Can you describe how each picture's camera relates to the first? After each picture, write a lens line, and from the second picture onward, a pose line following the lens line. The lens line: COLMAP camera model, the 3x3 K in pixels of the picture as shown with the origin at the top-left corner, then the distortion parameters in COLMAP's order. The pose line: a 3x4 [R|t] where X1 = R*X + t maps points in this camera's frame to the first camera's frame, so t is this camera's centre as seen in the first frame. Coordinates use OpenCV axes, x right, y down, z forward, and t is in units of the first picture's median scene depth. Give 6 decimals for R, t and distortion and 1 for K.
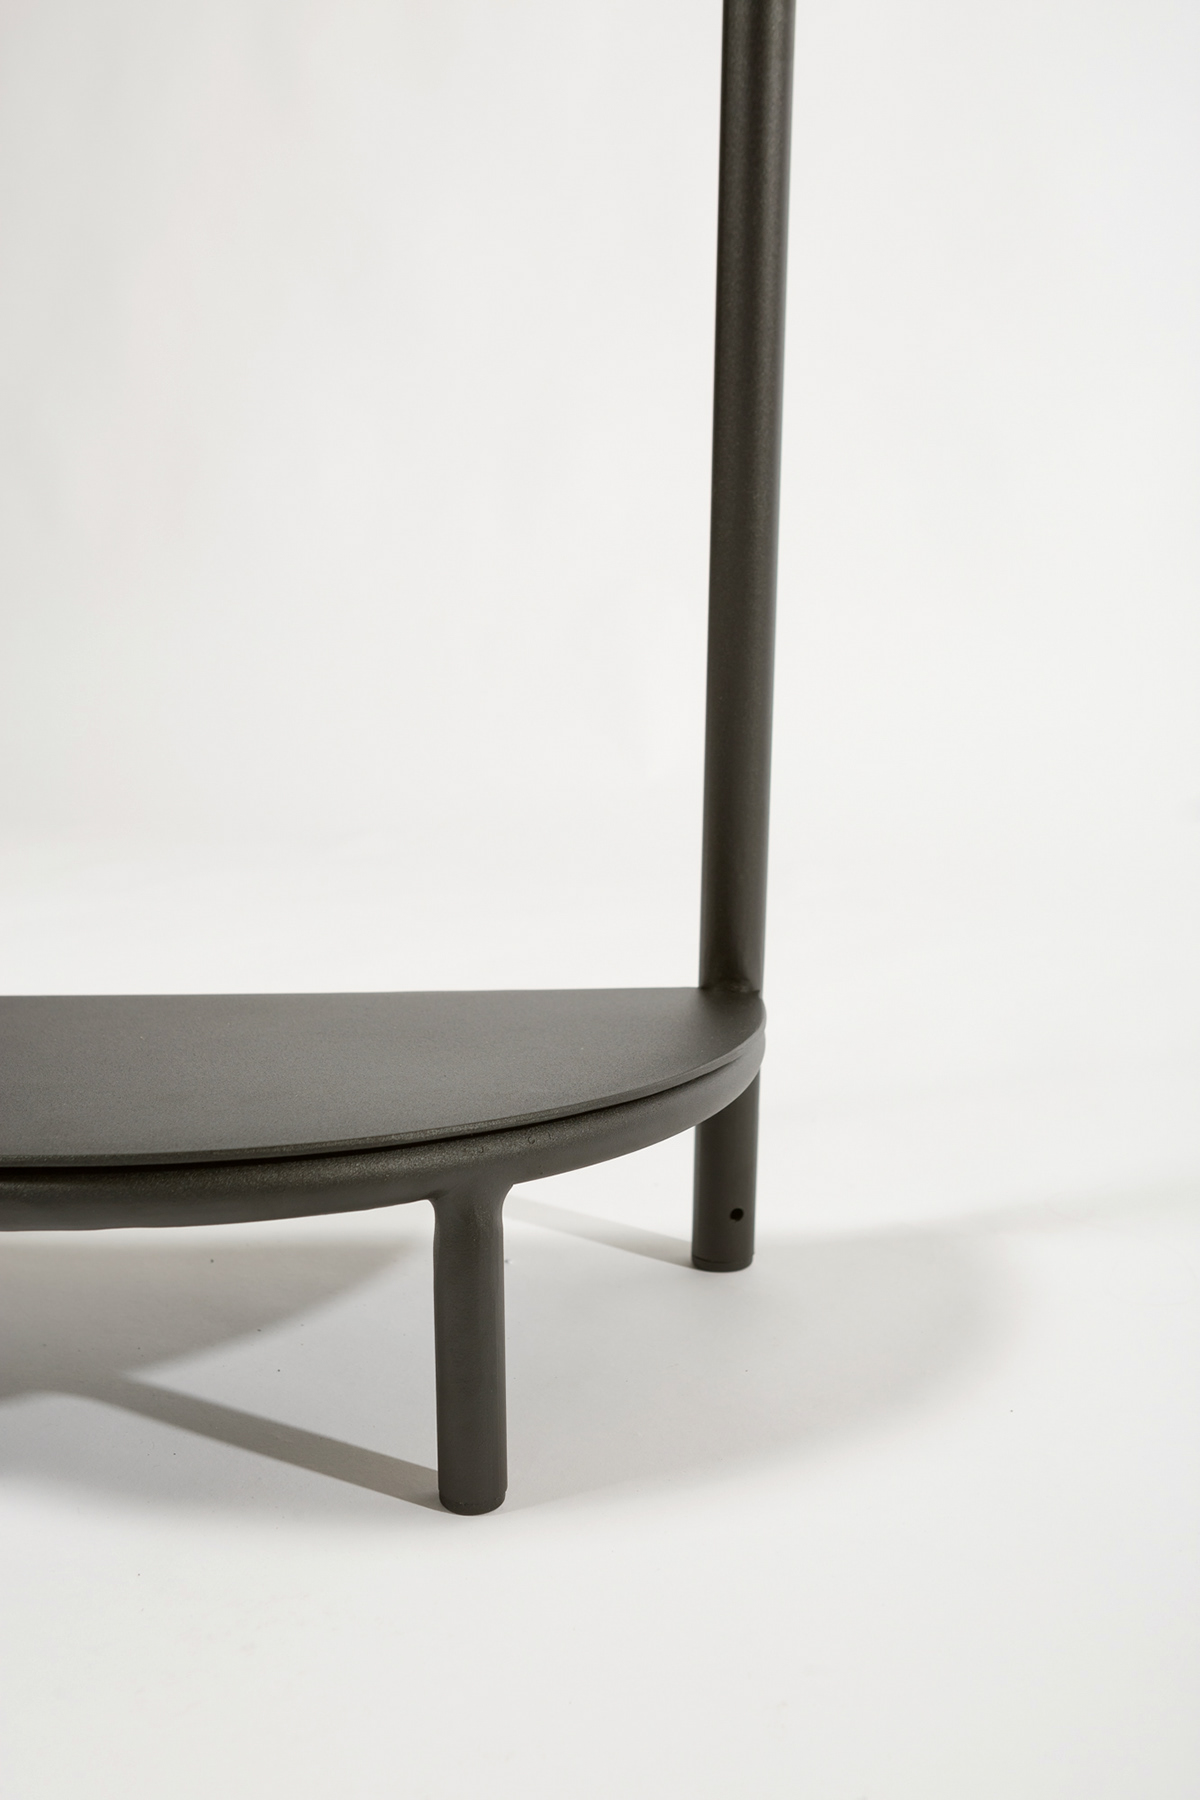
lens RADIAL K [[1978.7, 0, 600.0], [0, 1978.7, 900.0], [0, 0, 1]] dist [0.001424, 0.000168]
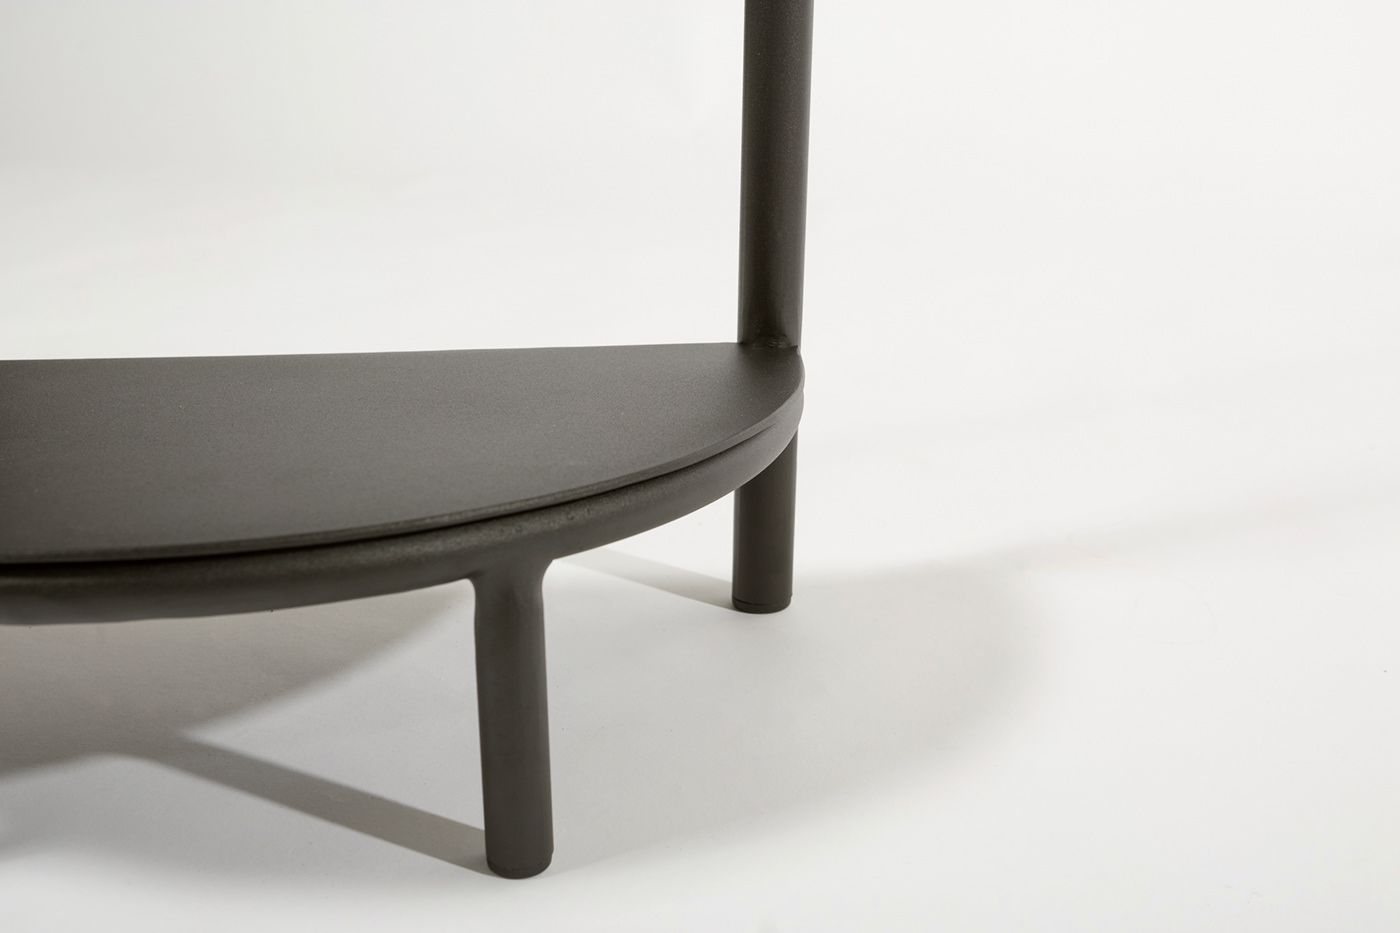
lens RADIAL K [[1708.0, 0, 700.0], [0, 1708.0, 466.5], [0, 0, 1]] dist [0.014243, 0.016135]
pose [[0.999569, -0.012124, 0.026729, 0.007290], [0.008137, 0.989467, 0.144529, -0.025029], [-0.028200, -0.144250, 0.989139, 0.144873]]
